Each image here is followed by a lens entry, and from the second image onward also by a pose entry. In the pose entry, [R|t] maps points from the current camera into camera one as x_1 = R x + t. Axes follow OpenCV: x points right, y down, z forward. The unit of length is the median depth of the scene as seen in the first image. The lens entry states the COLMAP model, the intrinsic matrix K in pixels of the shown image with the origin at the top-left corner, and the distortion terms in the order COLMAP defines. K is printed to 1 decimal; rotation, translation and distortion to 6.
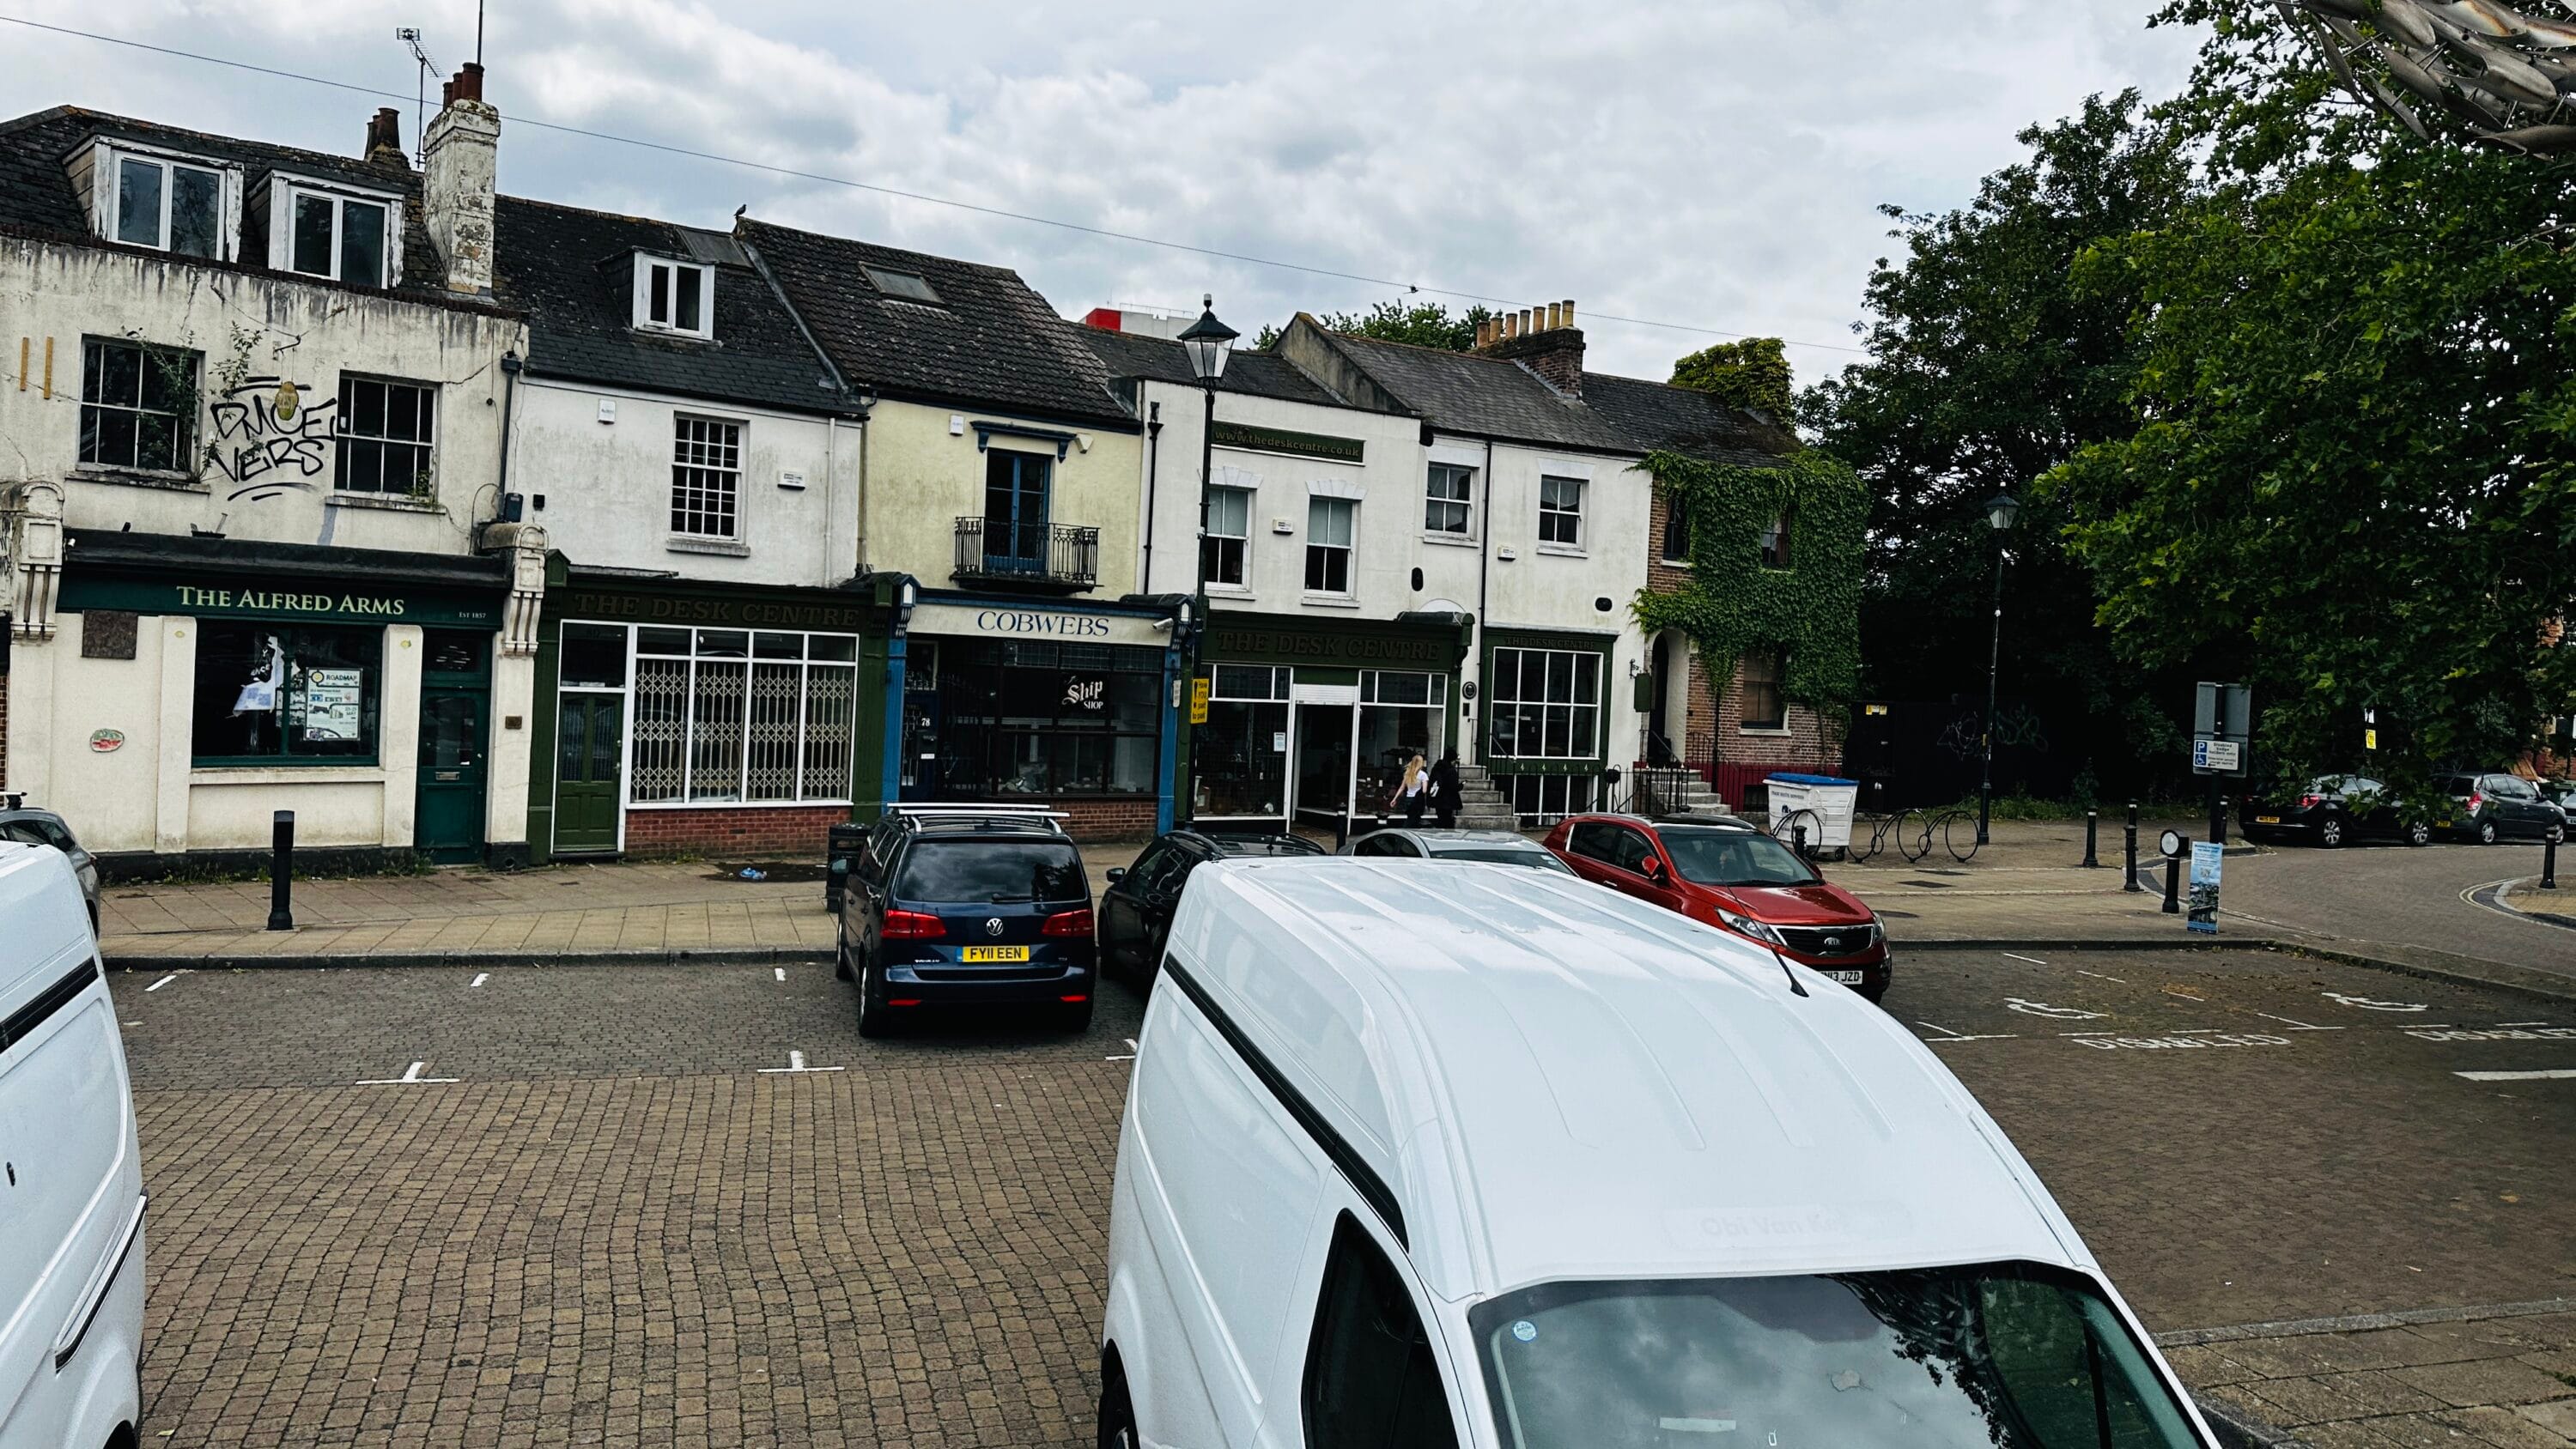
lens RADIAL K [[1756.9, 0, 1288.0], [0, 1756.9, 724.5], [0, 0, 1]] dist [0.000991, -0.032519]
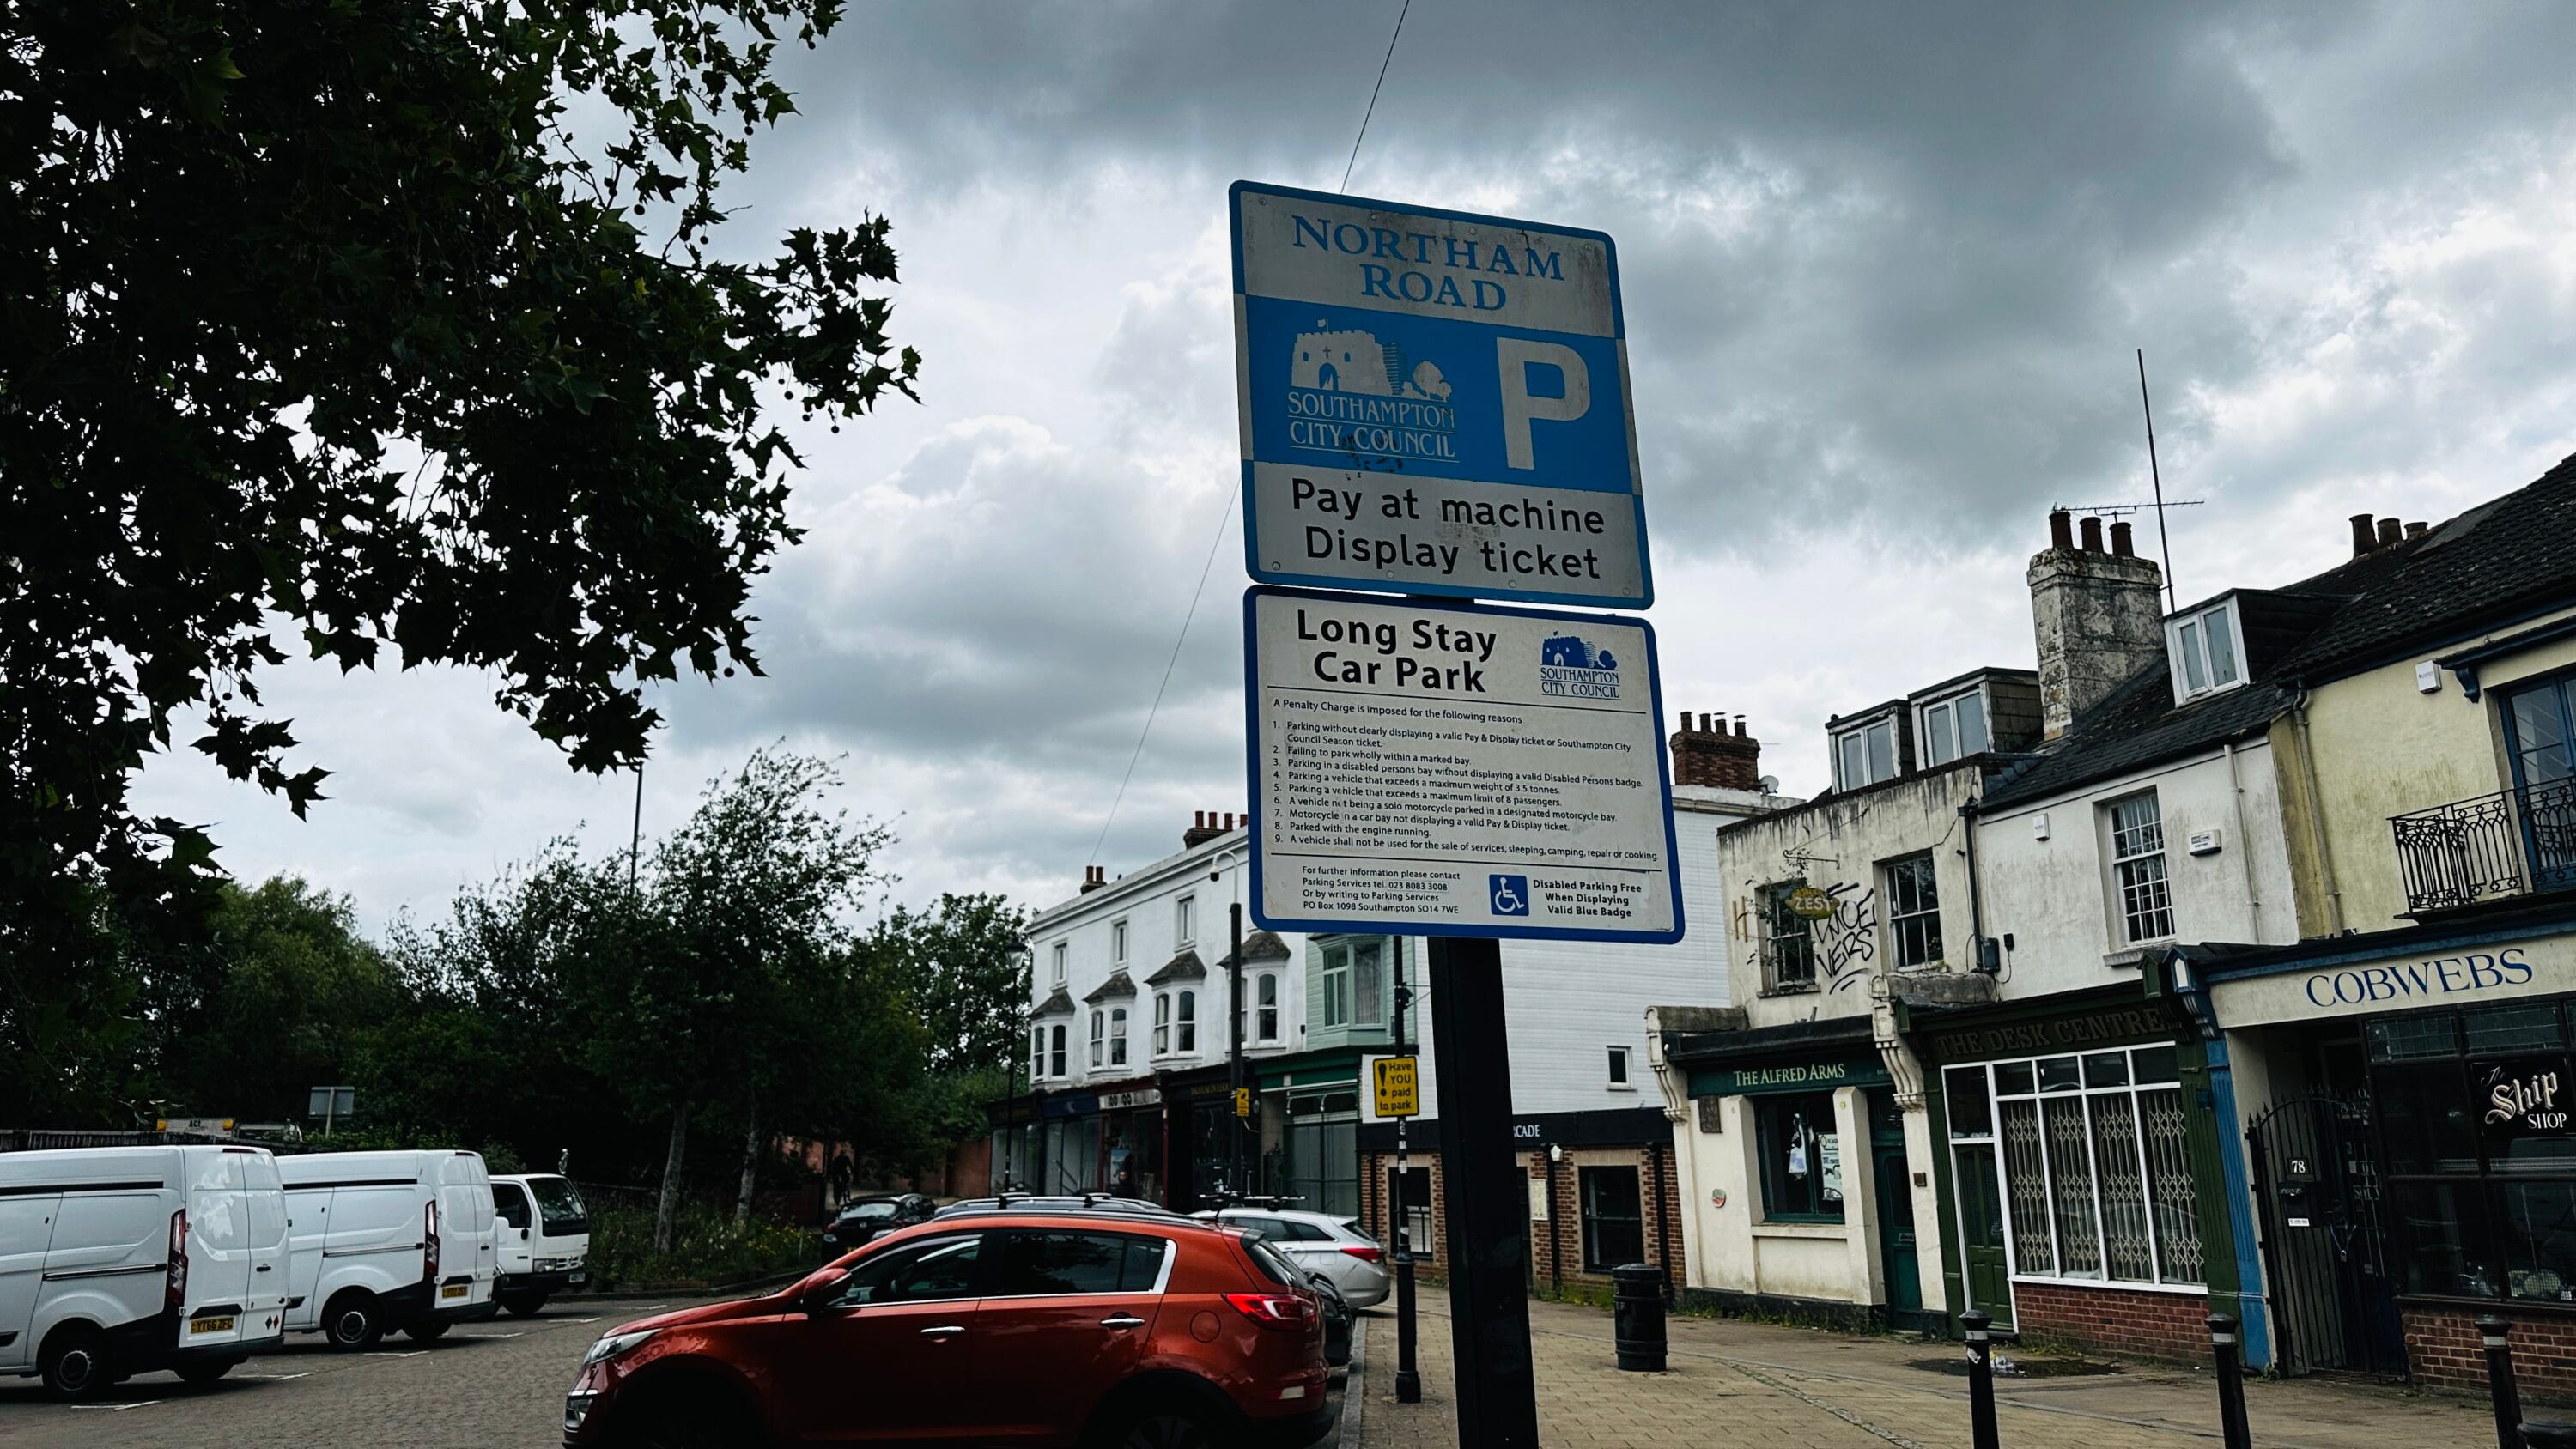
lens RADIAL K [[1756.9, 0, 1288.0], [0, 1756.9, 724.5], [0, 0, 1]] dist [0.000991, -0.032519]
pose [[-0.346424, -0.280632, -0.895118, 0.587759], [-0.049826, 0.958362, -0.281177, 0.045782], [0.936754, -0.052806, -0.345982, 0.984307]]
